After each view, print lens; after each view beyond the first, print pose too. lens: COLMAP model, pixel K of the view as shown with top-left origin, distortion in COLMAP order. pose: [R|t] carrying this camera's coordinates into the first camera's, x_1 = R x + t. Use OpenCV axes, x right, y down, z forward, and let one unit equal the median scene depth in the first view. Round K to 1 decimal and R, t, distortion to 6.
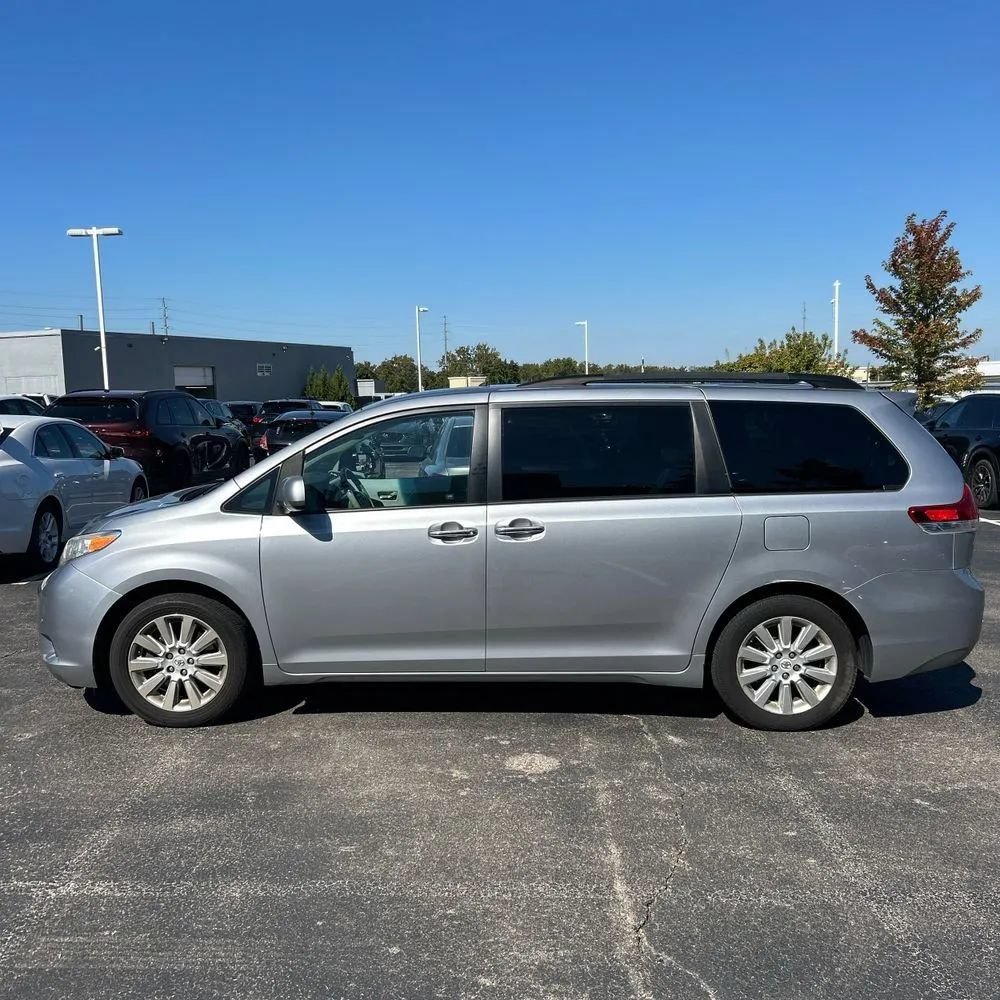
lens RADIAL K [[1015.7, 0, 500.0], [0, 1015.7, 500.0], [0, 0, 1]] dist [0.044792, -0.030879]
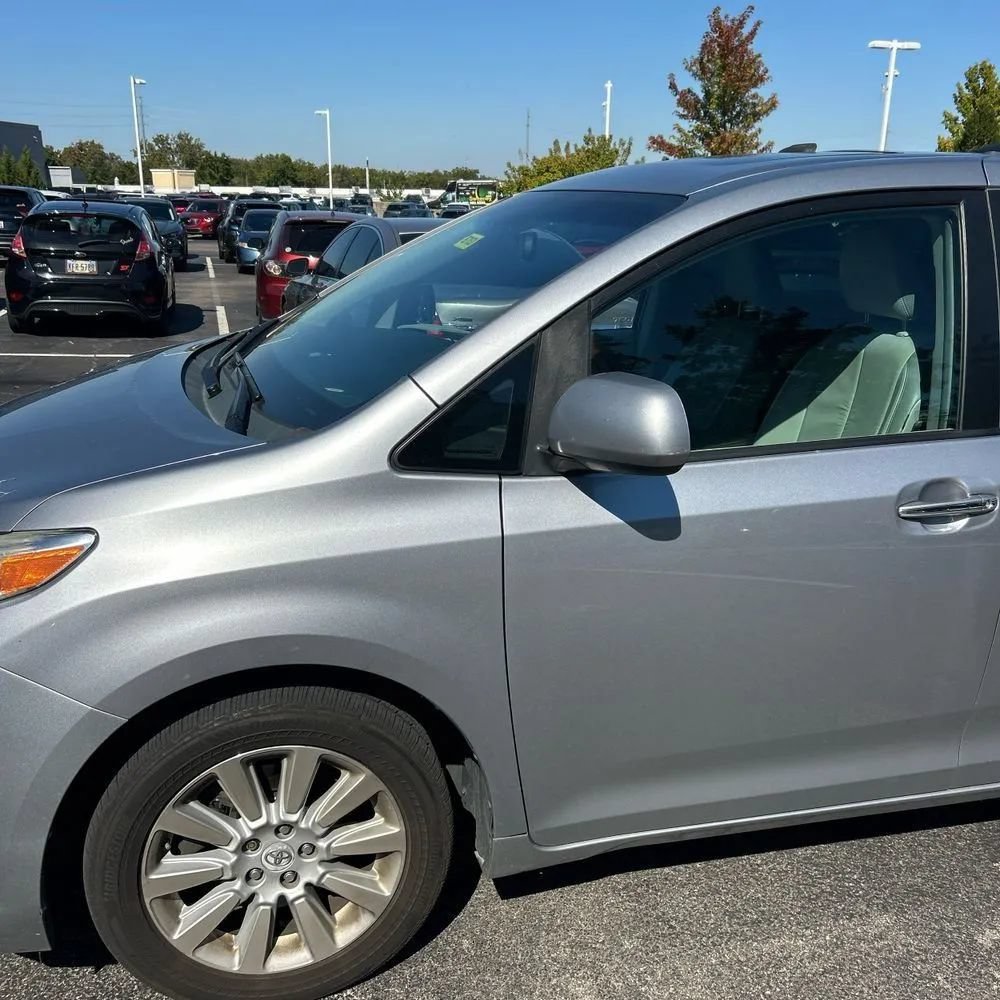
lens RADIAL K [[1003.7, 0, 493.9], [0, 1003.7, 502.5], [0, 0, 1]] dist [0.022123, -0.020793]
pose [[0.960634, -0.042785, 0.274502, -0.334487], [-0.009681, 0.982314, 0.186989, -0.044031], [-0.277647, -0.182286, 0.943231, 0.644201]]
